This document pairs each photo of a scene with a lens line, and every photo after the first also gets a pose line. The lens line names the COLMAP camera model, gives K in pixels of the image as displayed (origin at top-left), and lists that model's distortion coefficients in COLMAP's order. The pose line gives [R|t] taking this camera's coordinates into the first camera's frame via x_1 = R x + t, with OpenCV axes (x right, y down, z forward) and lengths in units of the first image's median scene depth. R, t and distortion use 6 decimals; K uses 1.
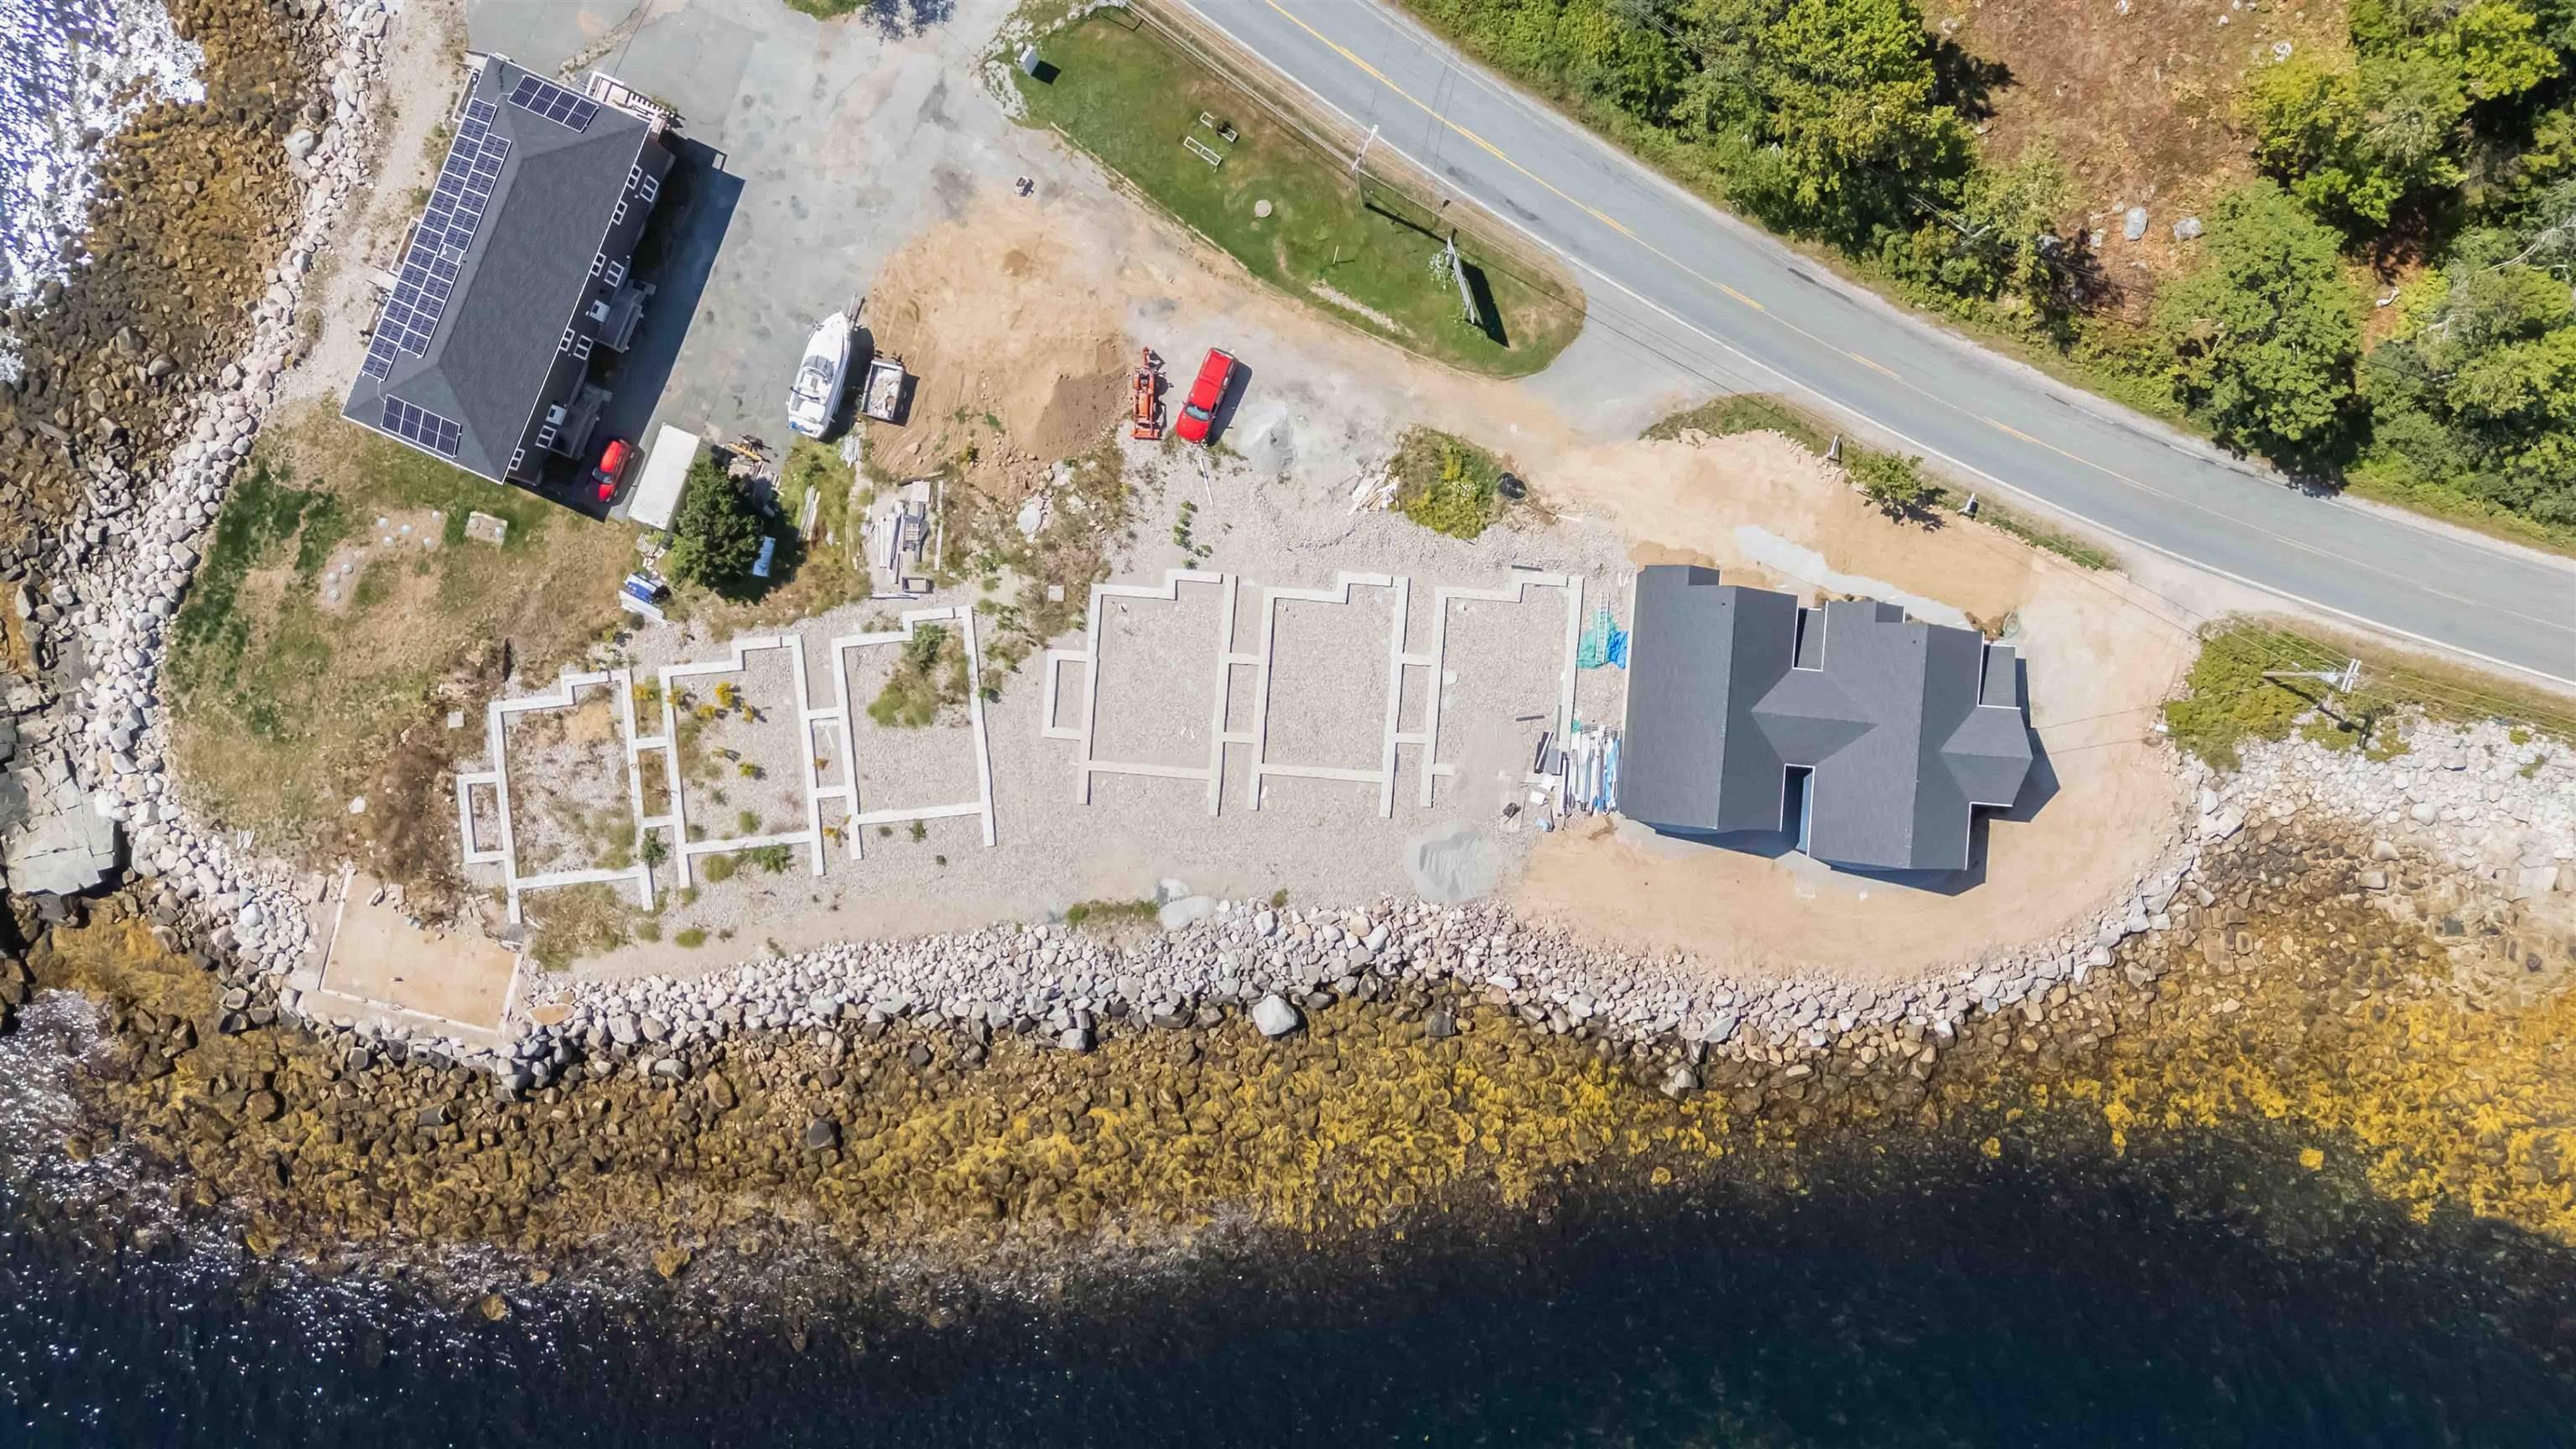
lens RADIAL K [[1751.0, 0, 1276.6], [0, 1751.0, 743.9], [0, 0, 1]] dist [0.051478, -0.050837]
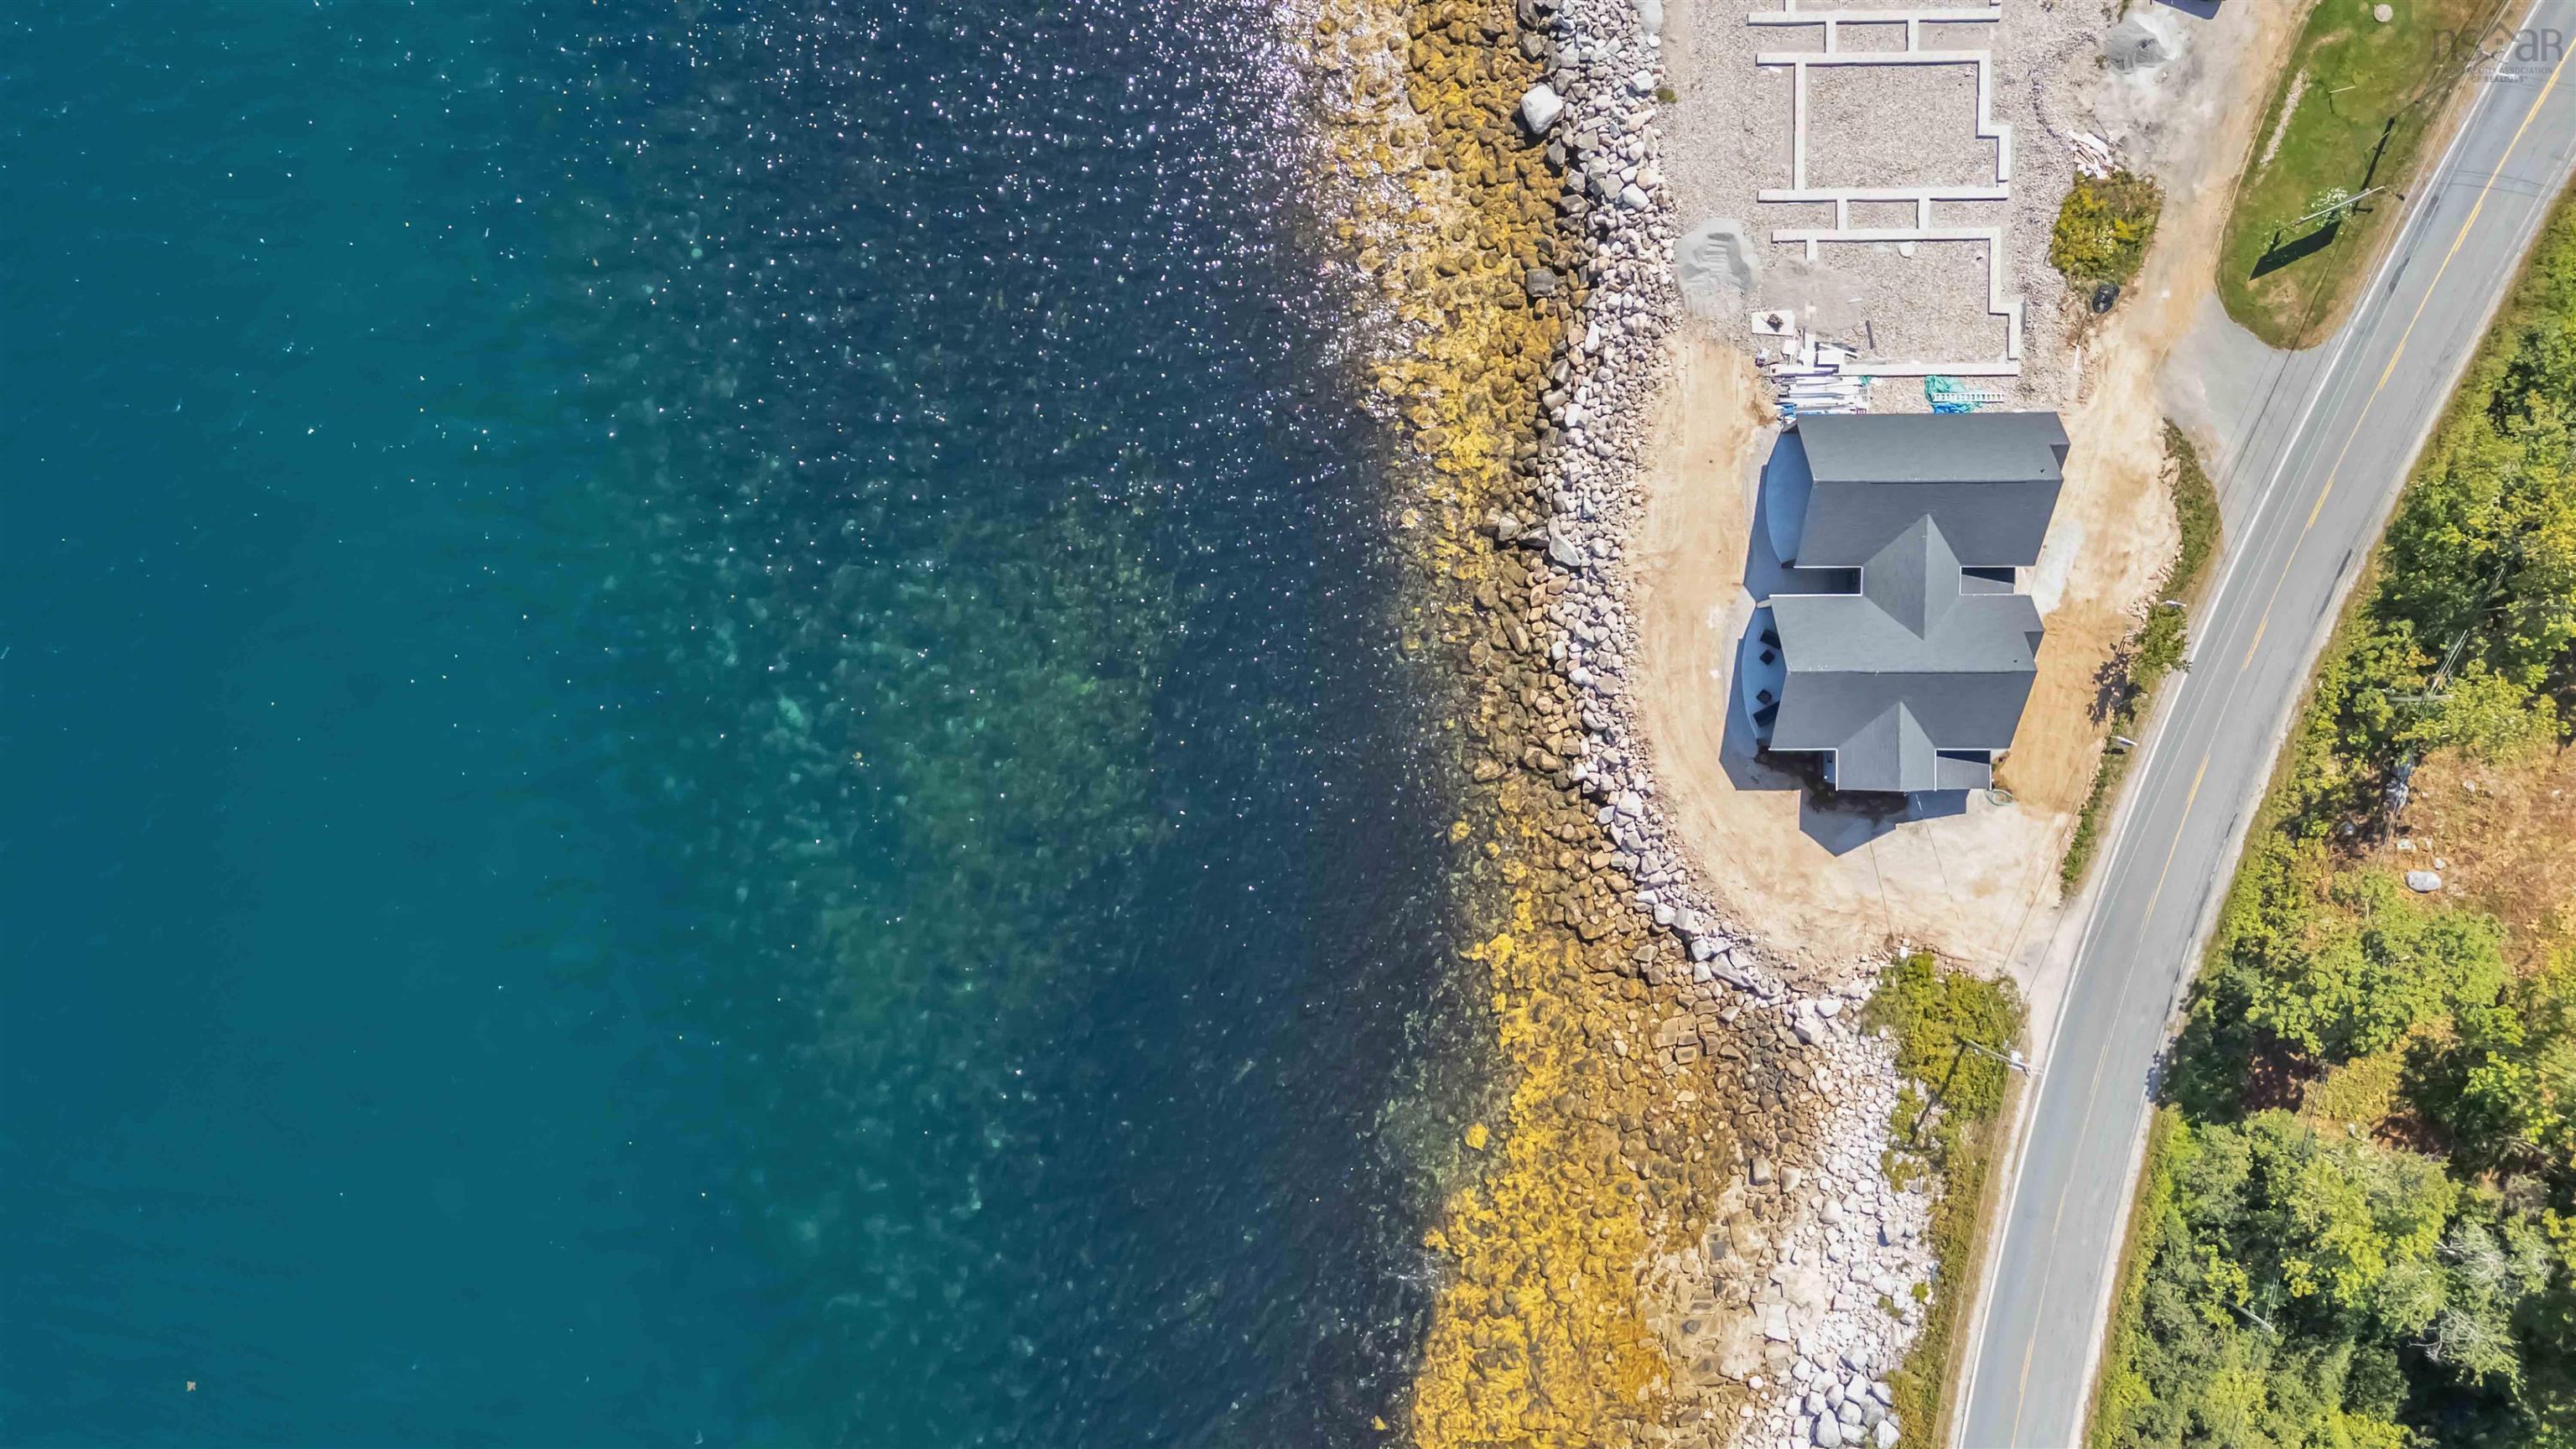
lens RADIAL K [[1751.0, 0, 1276.6], [0, 1751.0, 743.9], [0, 0, 1]] dist [0.051478, -0.050837]
pose [[0.072235, 0.996517, 0.041673, 0.309088], [-0.997248, 0.071462, 0.019759, 0.315364], [0.016712, -0.042985, 0.998936, -0.009582]]
